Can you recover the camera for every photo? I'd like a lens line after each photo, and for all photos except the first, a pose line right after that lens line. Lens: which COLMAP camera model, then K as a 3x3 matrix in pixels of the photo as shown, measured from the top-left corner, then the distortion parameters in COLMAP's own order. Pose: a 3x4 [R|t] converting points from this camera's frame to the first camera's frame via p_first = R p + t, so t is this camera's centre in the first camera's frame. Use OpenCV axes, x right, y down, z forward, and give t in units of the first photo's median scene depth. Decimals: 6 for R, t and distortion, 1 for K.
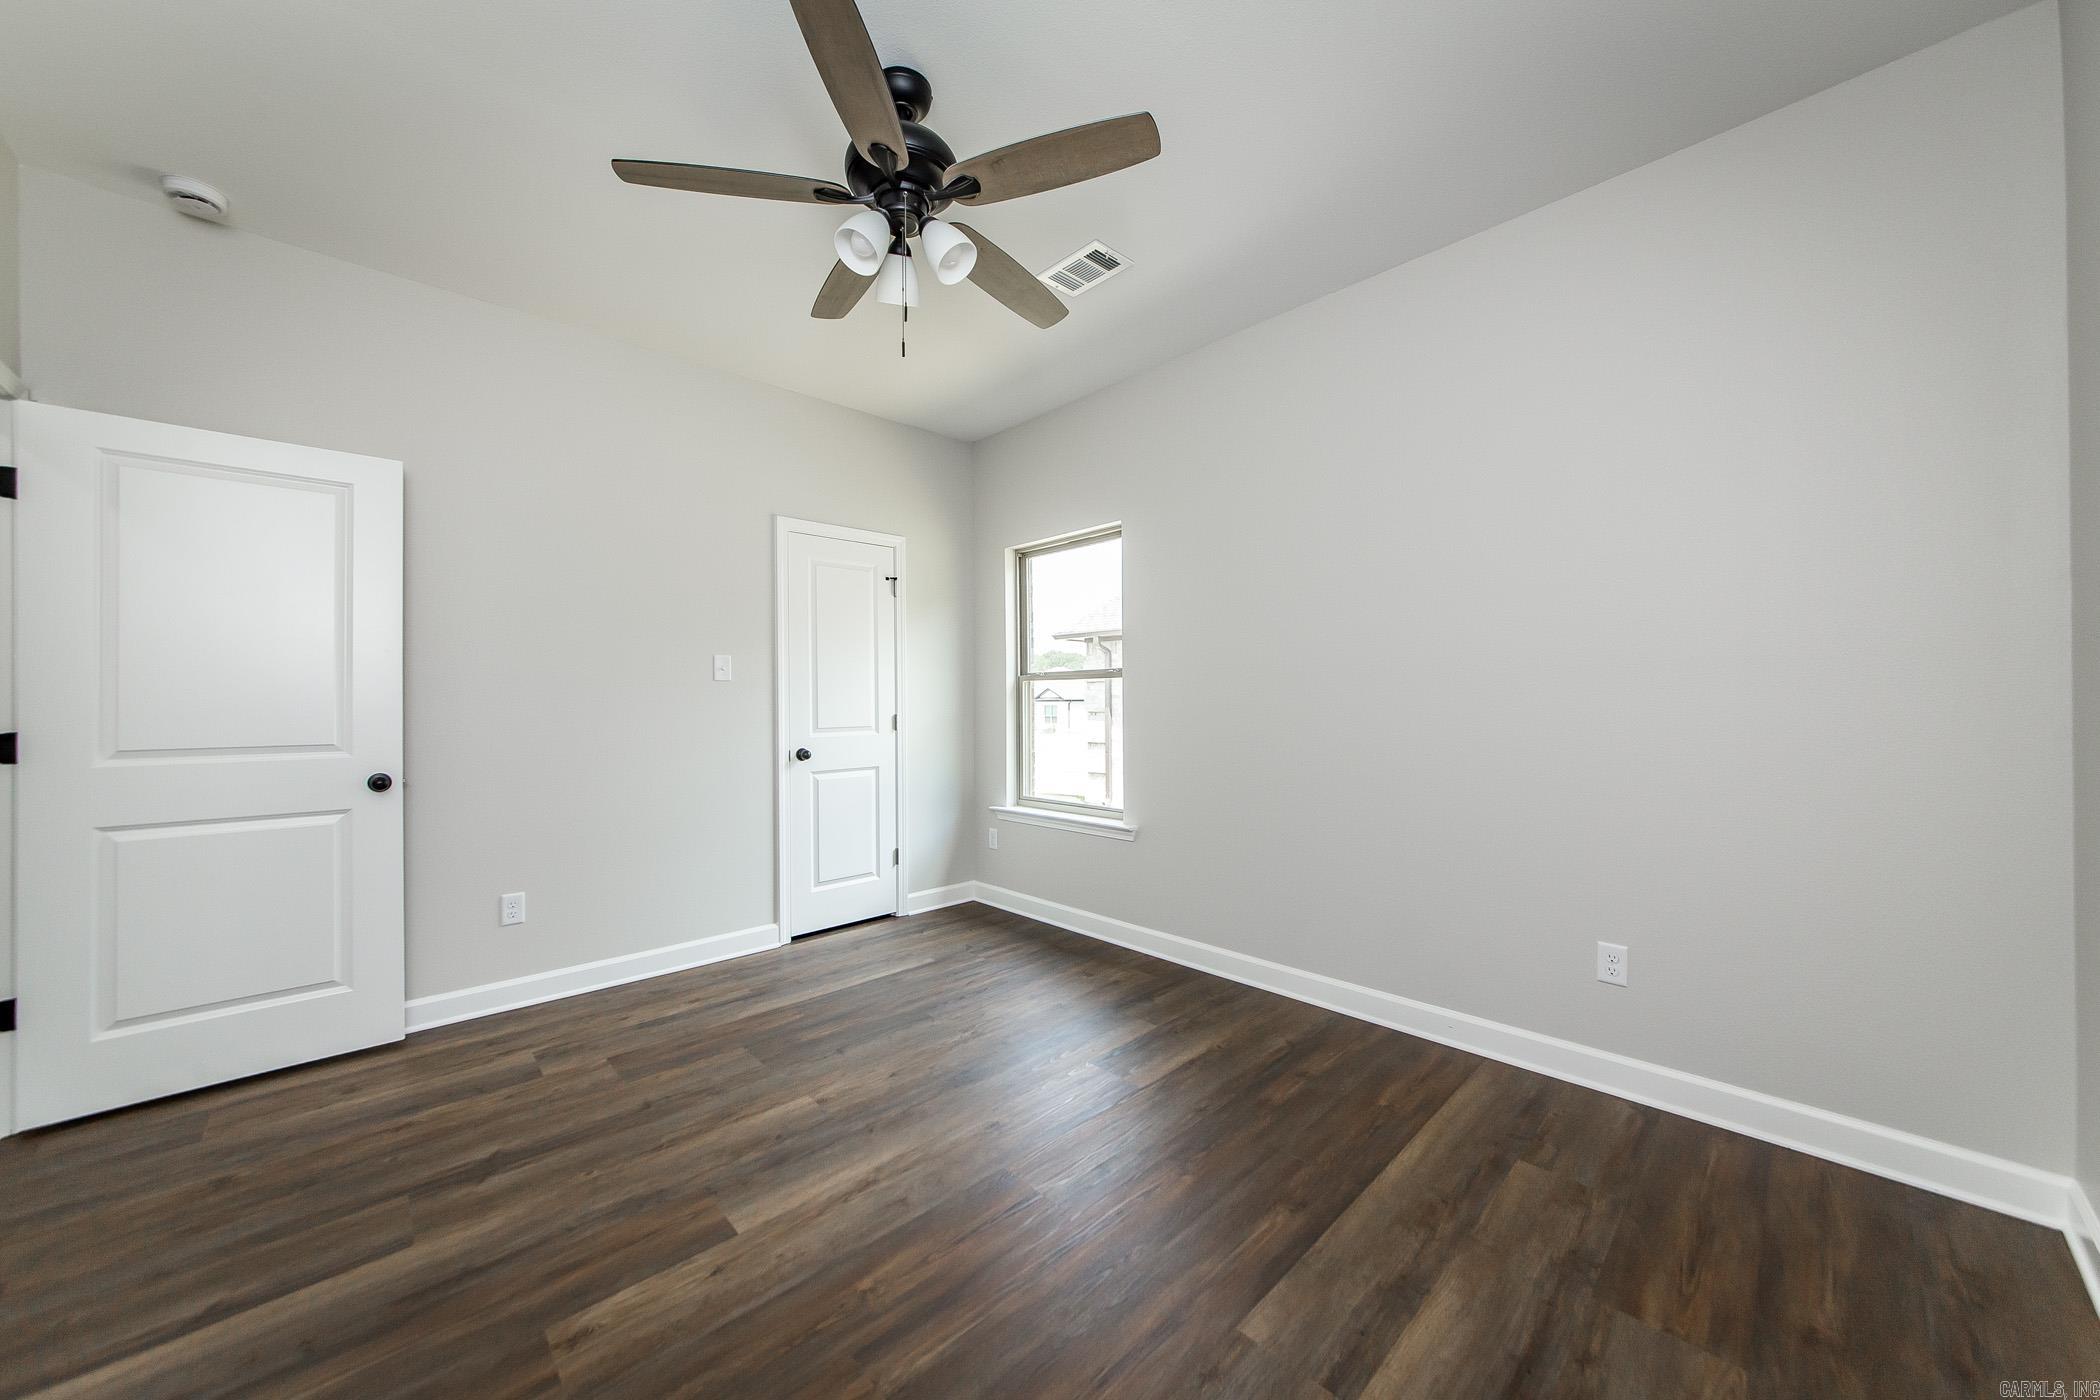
lens RADIAL K [[748.9, 0, 1046.3], [0, 748.9, 696.7], [0, 0, 1]] dist [-0.000394, 0.000909]
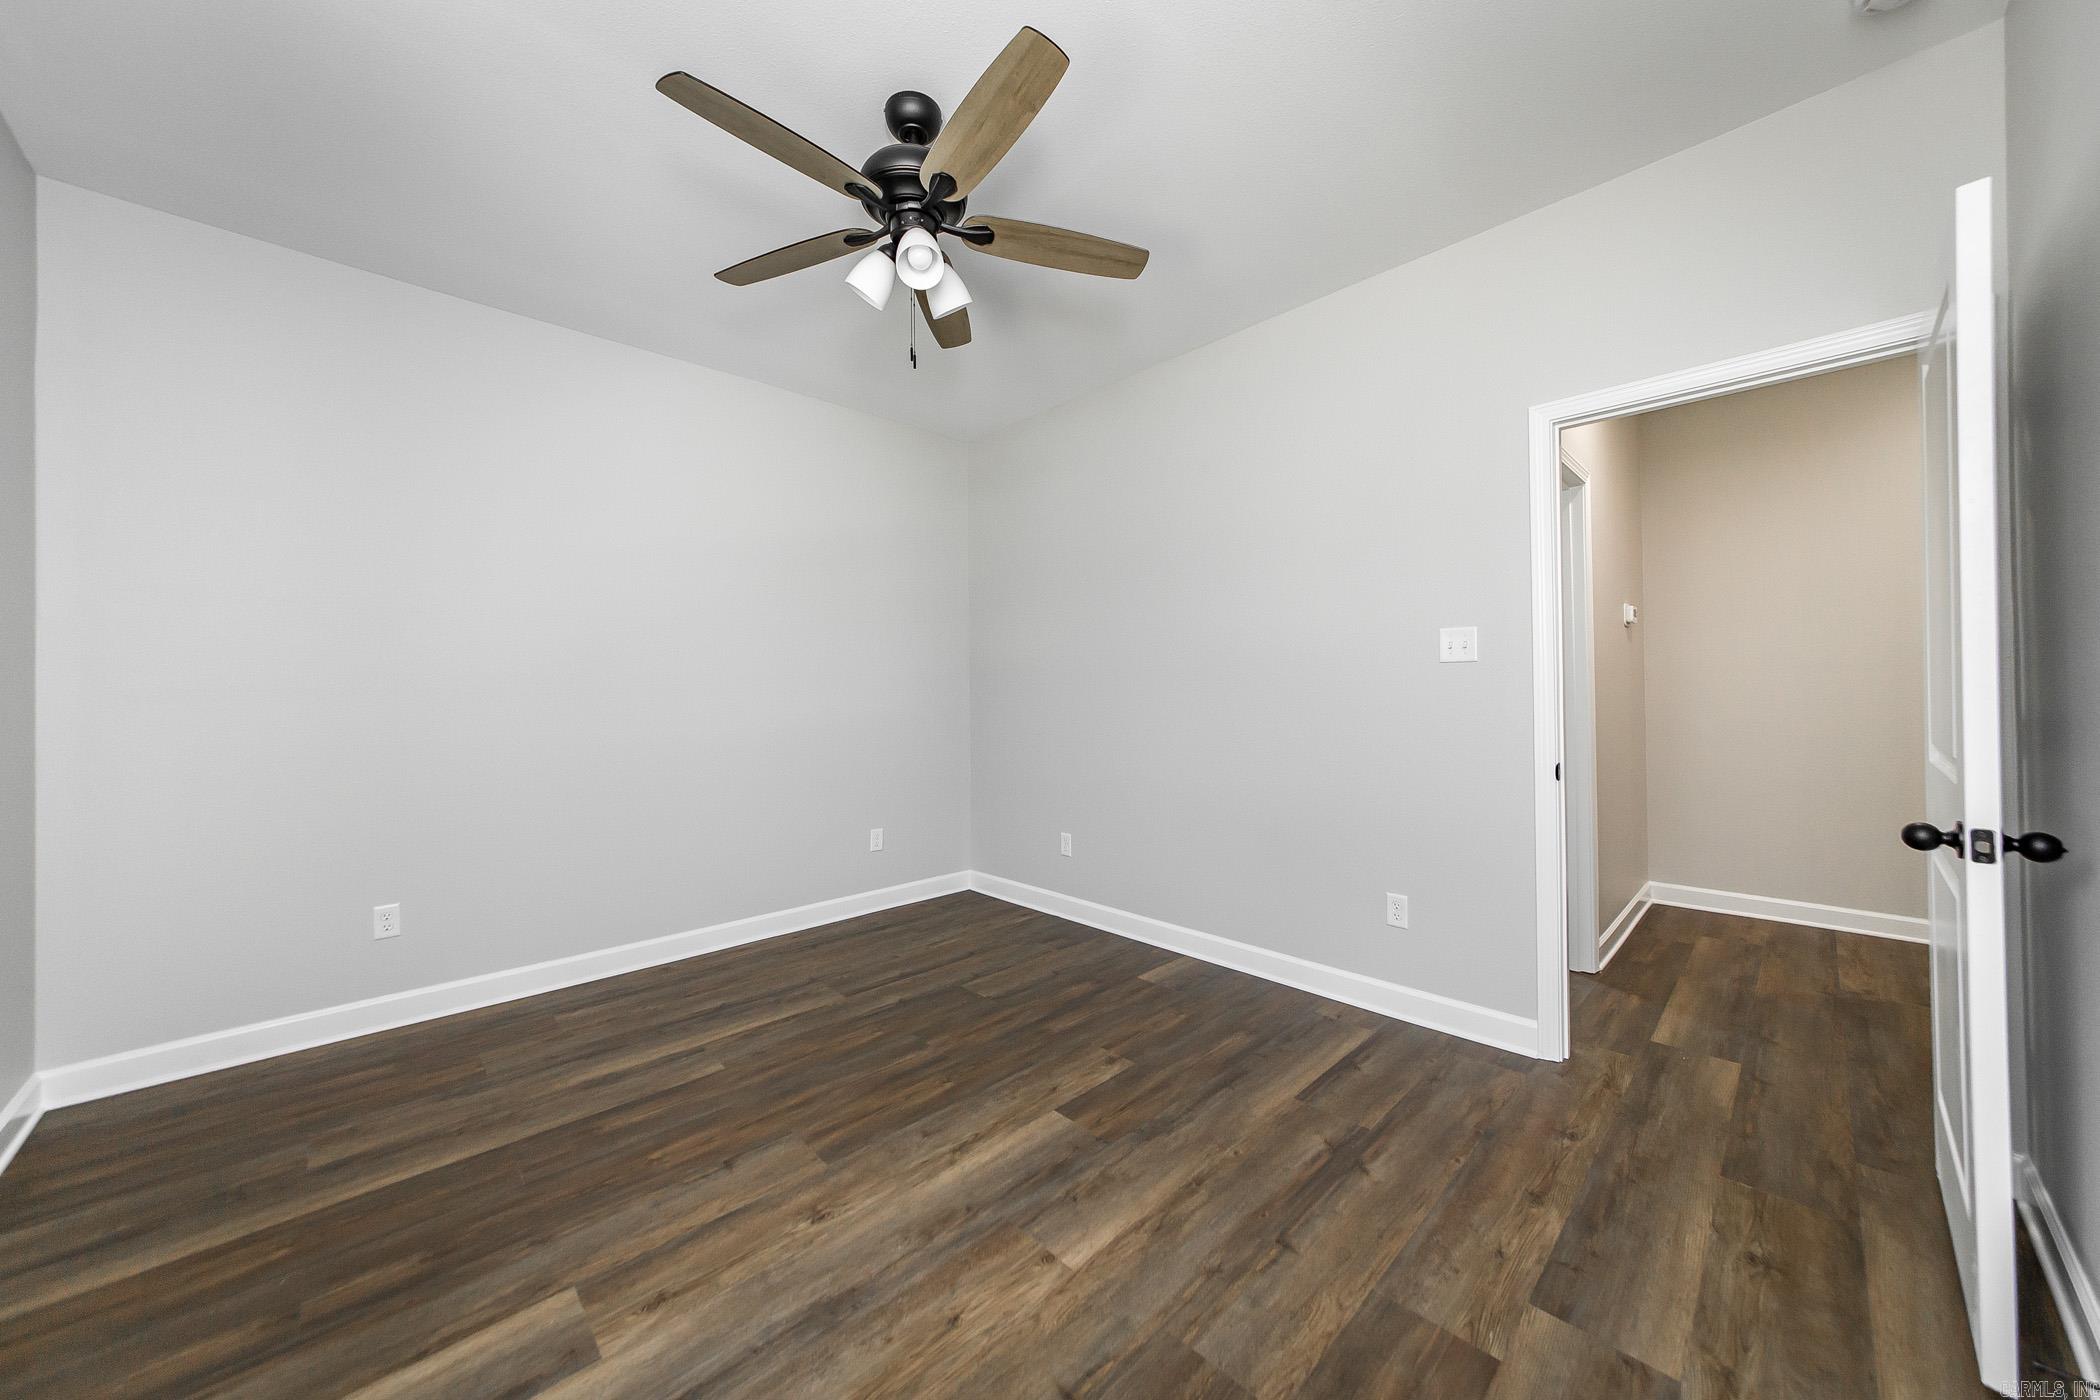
lens RADIAL K [[748.9, 0, 1054.3], [0, 748.9, 690.1], [0, 0, 1]] dist [-0.000394, 0.000909]
pose [[-0.999727, 0.019731, -0.012490, -0.372987], [0.019777, 0.999798, -0.003594, 0.006235], [0.012417, -0.003840, -0.999916, 2.075172]]
